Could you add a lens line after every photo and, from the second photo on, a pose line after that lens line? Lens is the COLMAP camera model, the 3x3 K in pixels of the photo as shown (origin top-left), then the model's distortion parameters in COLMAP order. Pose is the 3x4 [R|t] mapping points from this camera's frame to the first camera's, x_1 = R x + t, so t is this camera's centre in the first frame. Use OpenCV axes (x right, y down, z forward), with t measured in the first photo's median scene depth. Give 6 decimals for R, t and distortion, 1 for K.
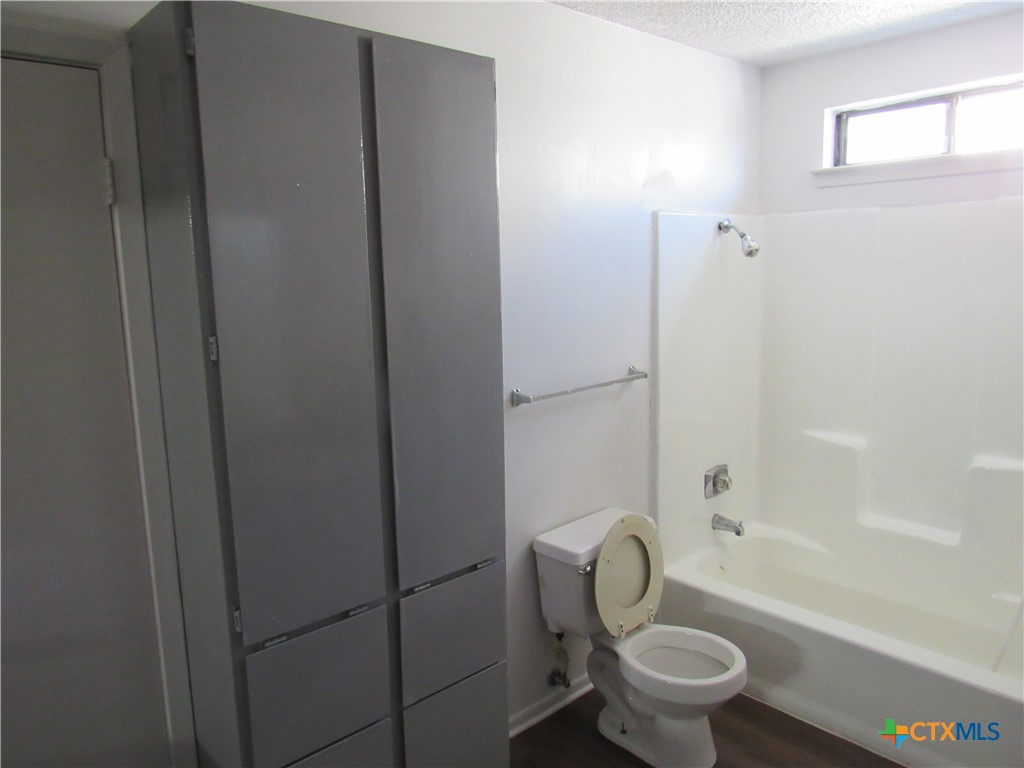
lens RADIAL K [[722.7, 0, 512.0], [0, 722.7, 384.0], [0, 0, 1]] dist [-0.043244, 0.018618]
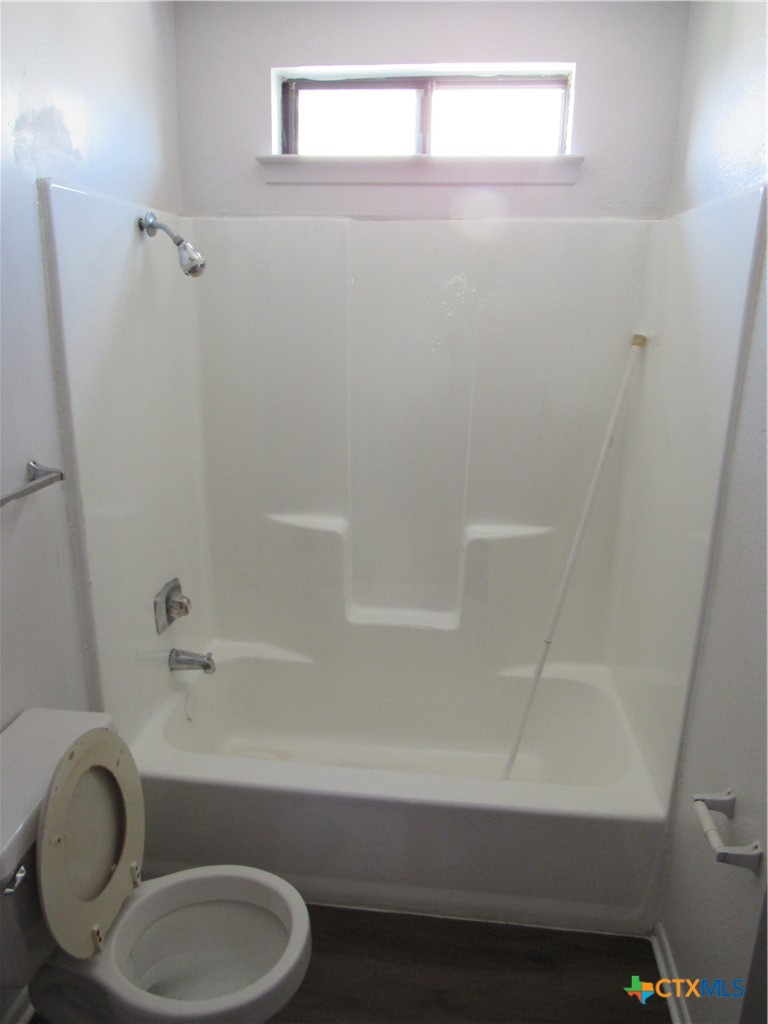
lens RADIAL K [[722.7, 0, 384.0], [0, 722.7, 512.0], [0, 0, 1]] dist [-0.043244, 0.018618]
pose [[0.760014, -0.140480, 0.634543, 0.012838], [0.061464, 0.987520, 0.145007, -0.045414], [-0.646994, -0.071206, 0.759163, 0.359431]]
